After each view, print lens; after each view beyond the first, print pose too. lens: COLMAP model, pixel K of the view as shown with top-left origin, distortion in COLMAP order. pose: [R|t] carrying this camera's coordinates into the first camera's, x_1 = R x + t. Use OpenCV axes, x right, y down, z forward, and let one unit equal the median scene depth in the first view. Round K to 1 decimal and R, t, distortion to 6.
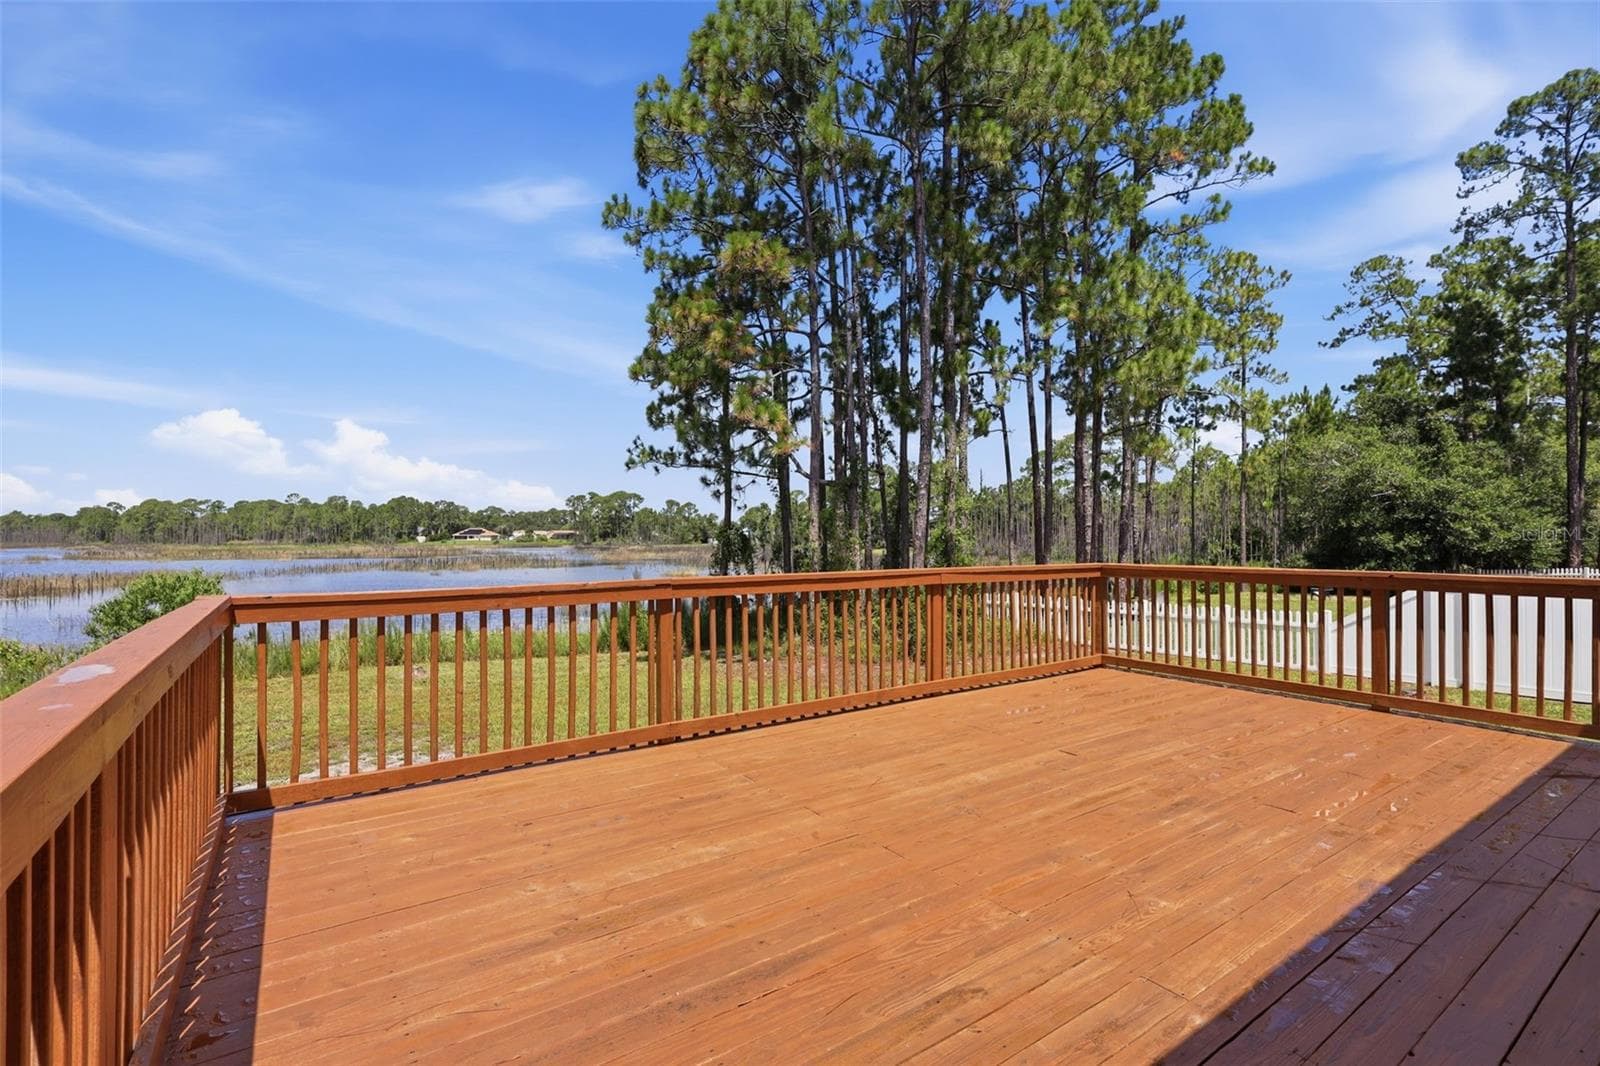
lens RADIAL K [[741.6, 0, 792.9], [0, 741.6, 548.5], [0, 0, 1]] dist [-0.004497, 0.003411]
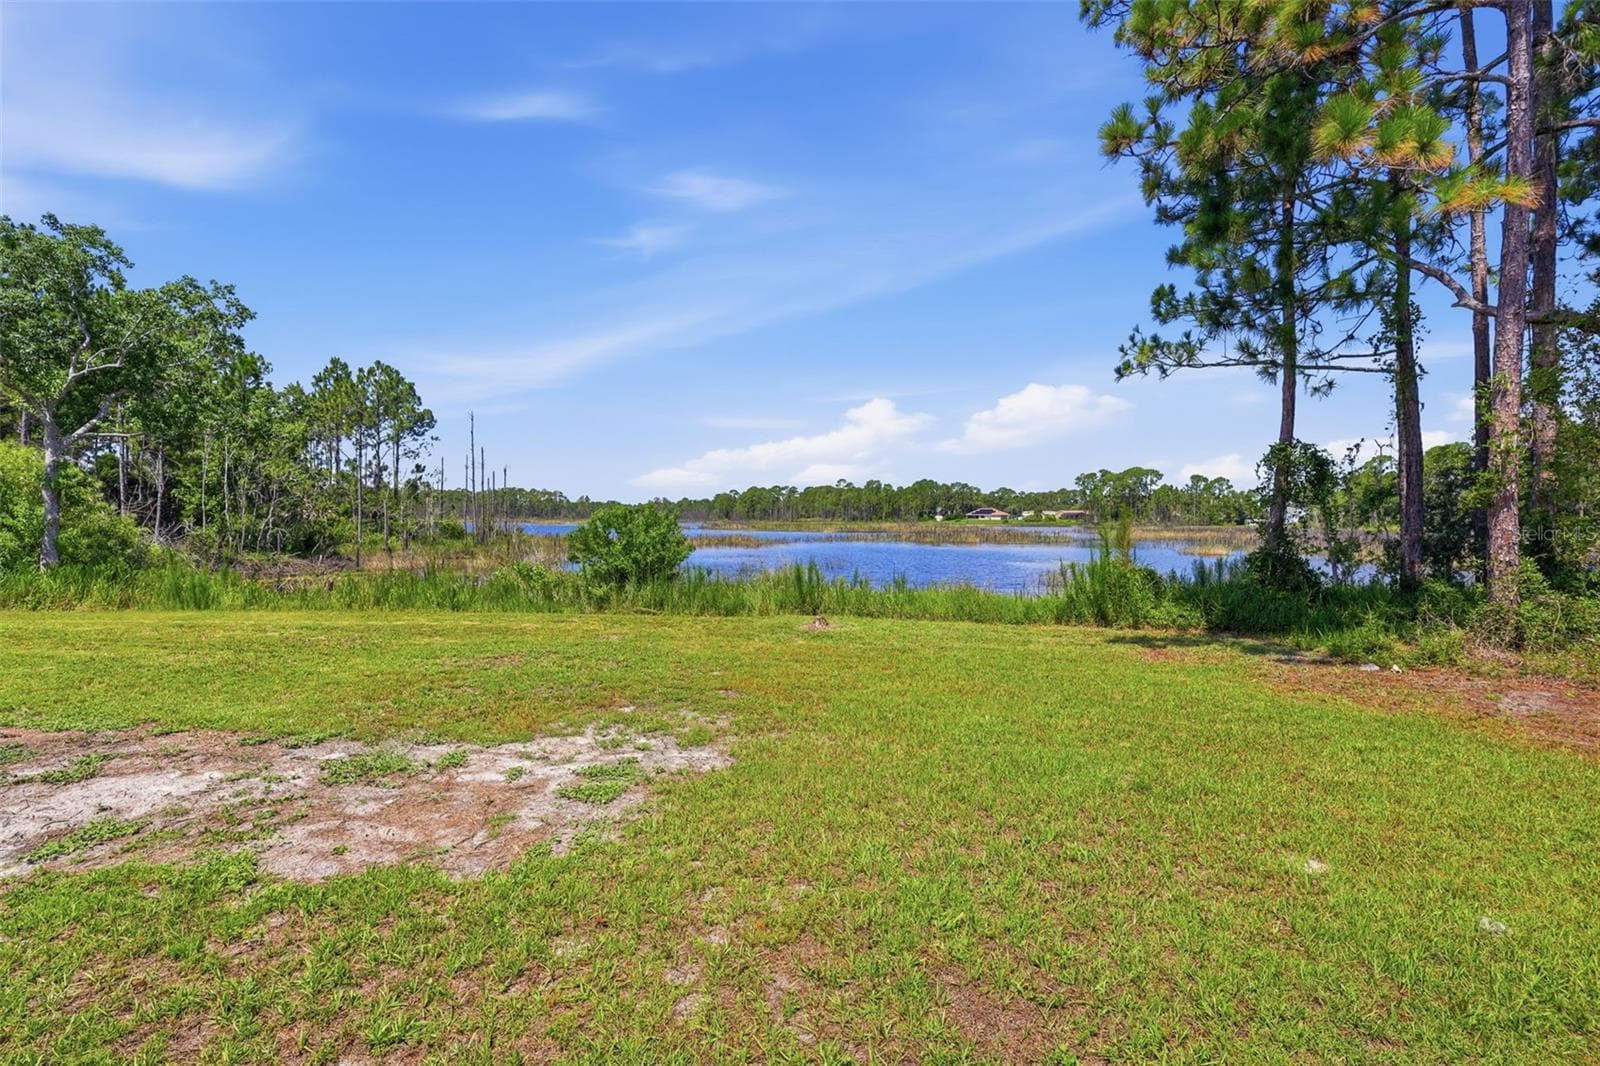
lens RADIAL K [[741.6, 0, 787.3], [0, 741.6, 525.8], [0, 0, 1]] dist [-0.004497, 0.003411]
pose [[0.785347, 0.012764, -0.618924, -0.016398], [-0.015144, 0.999884, 0.001404, 0.022655], [0.618870, 0.008270, 0.785450, 0.132171]]
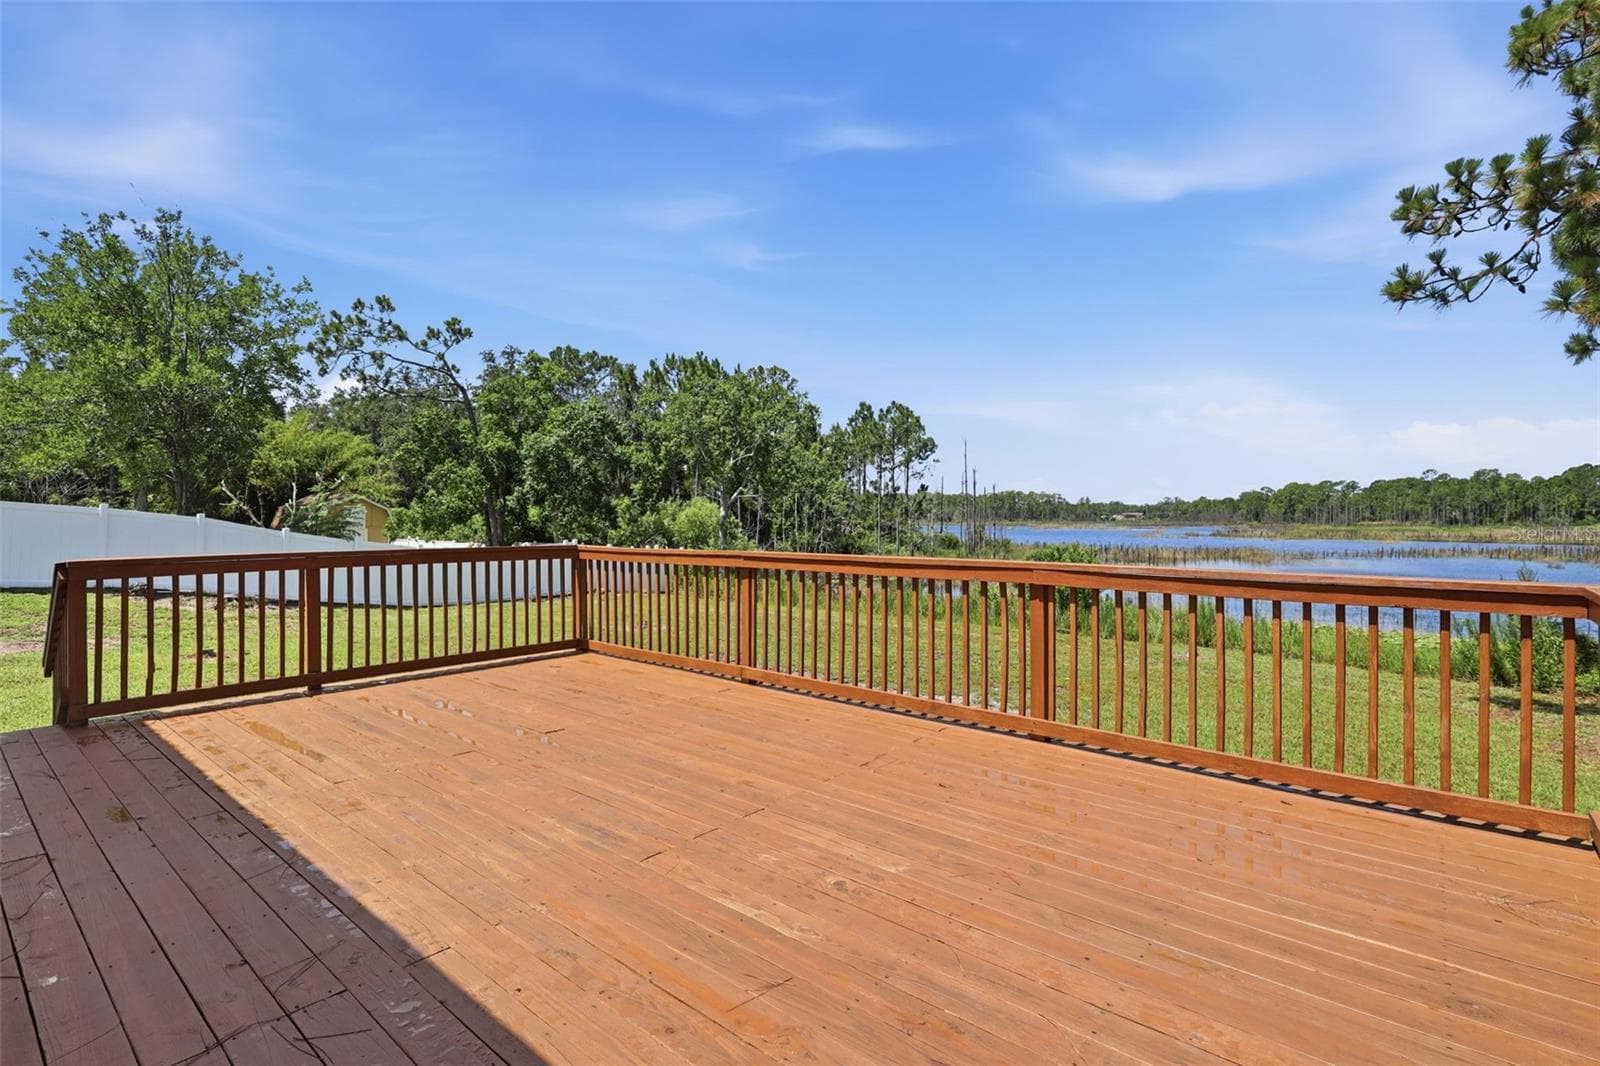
lens RADIAL K [[741.6, 0, 797.4], [0, 741.6, 525.1], [0, 0, 1]] dist [-0.004497, 0.003411]
pose [[0.264708, 0.012435, -0.964248, 0.117185], [-0.017190, 0.999819, 0.008175, -0.001853], [0.964175, 0.014412, 0.264874, 0.081927]]
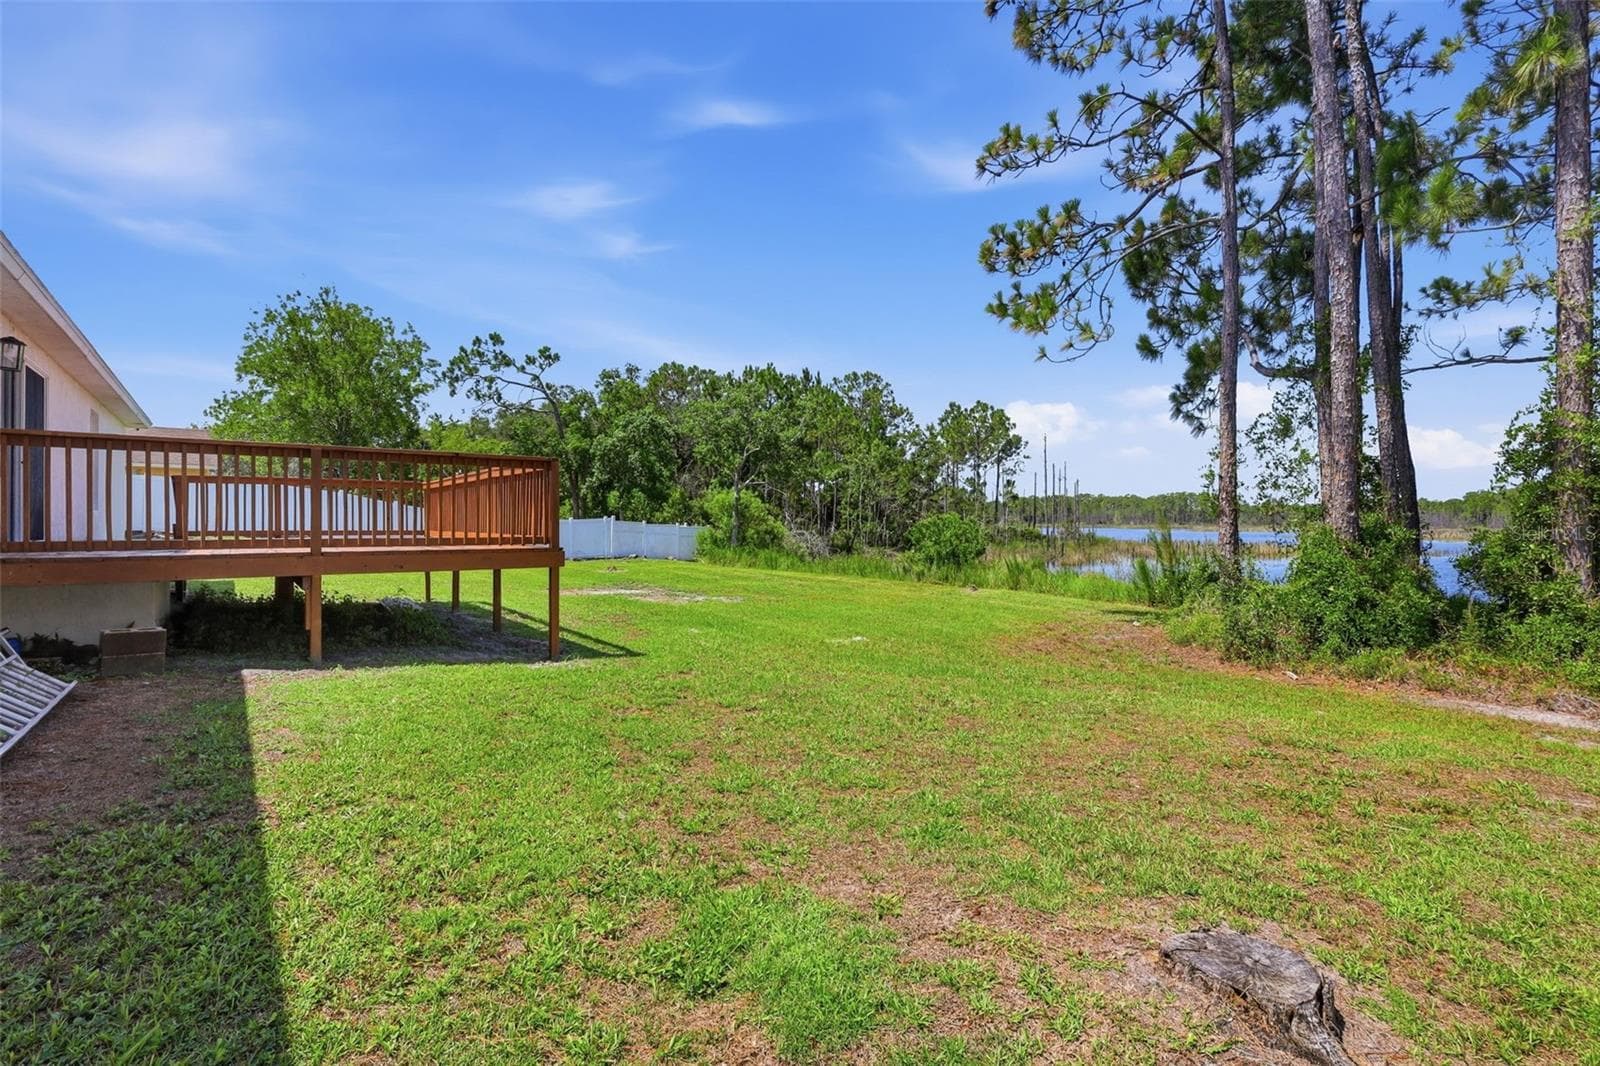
lens RADIAL K [[741.6, 0, 796.6], [0, 741.6, 506.4], [0, 0, 1]] dist [-0.004497, 0.003411]
pose [[0.058020, -0.019320, -0.998128, 0.276226], [-0.016632, 0.999655, -0.020316, 0.021031], [0.998177, 0.017780, 0.057679, 0.222853]]
